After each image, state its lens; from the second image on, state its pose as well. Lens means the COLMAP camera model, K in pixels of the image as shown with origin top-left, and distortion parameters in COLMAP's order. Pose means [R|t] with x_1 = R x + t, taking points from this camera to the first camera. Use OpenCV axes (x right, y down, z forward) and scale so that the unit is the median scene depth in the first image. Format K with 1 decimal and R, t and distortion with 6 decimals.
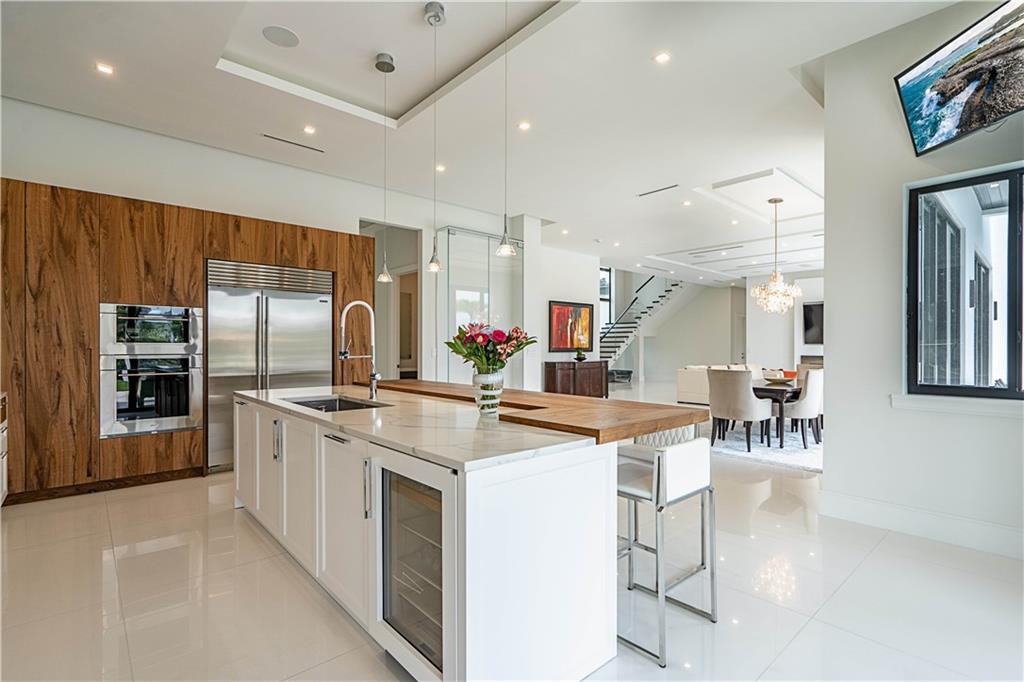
lens RADIAL K [[484.9, 0, 498.7], [0, 484.9, 349.0], [0, 0, 1]] dist [-0.001693, -0.022762]
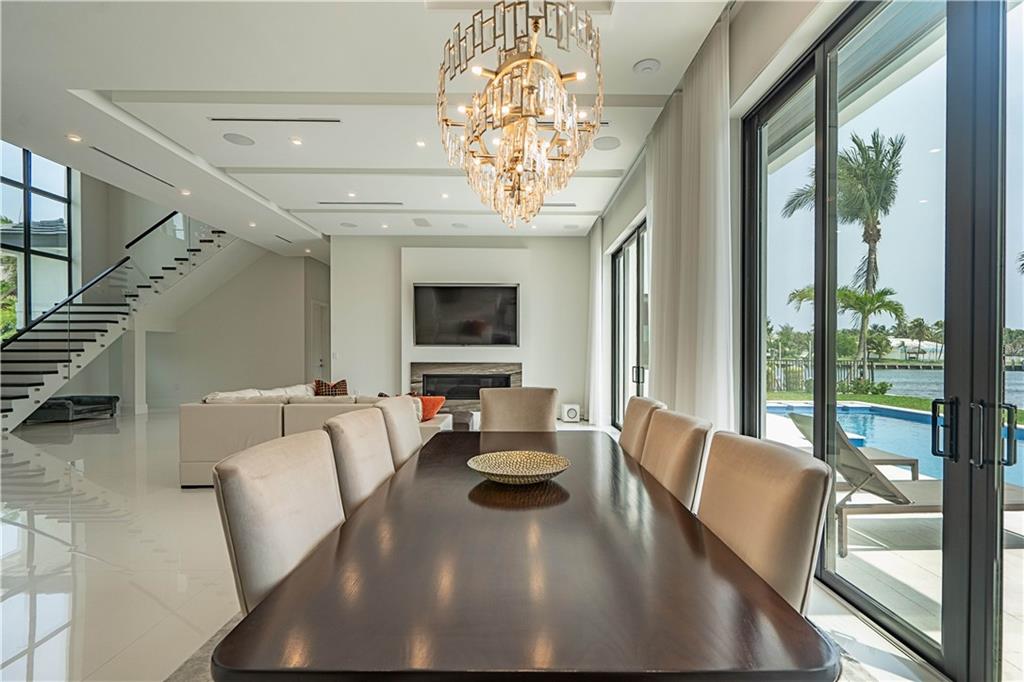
lens RADIAL K [[480.3, 0, 523.8], [0, 480.3, 353.4], [0, 0, 1]] dist [-0.000702, 0.000289]
pose [[0.636282, -0.006244, 0.771431, 0.156459], [0.003866, 0.999980, 0.004905, -0.001945], [-0.771447, -0.000139, 0.636294, 0.336312]]
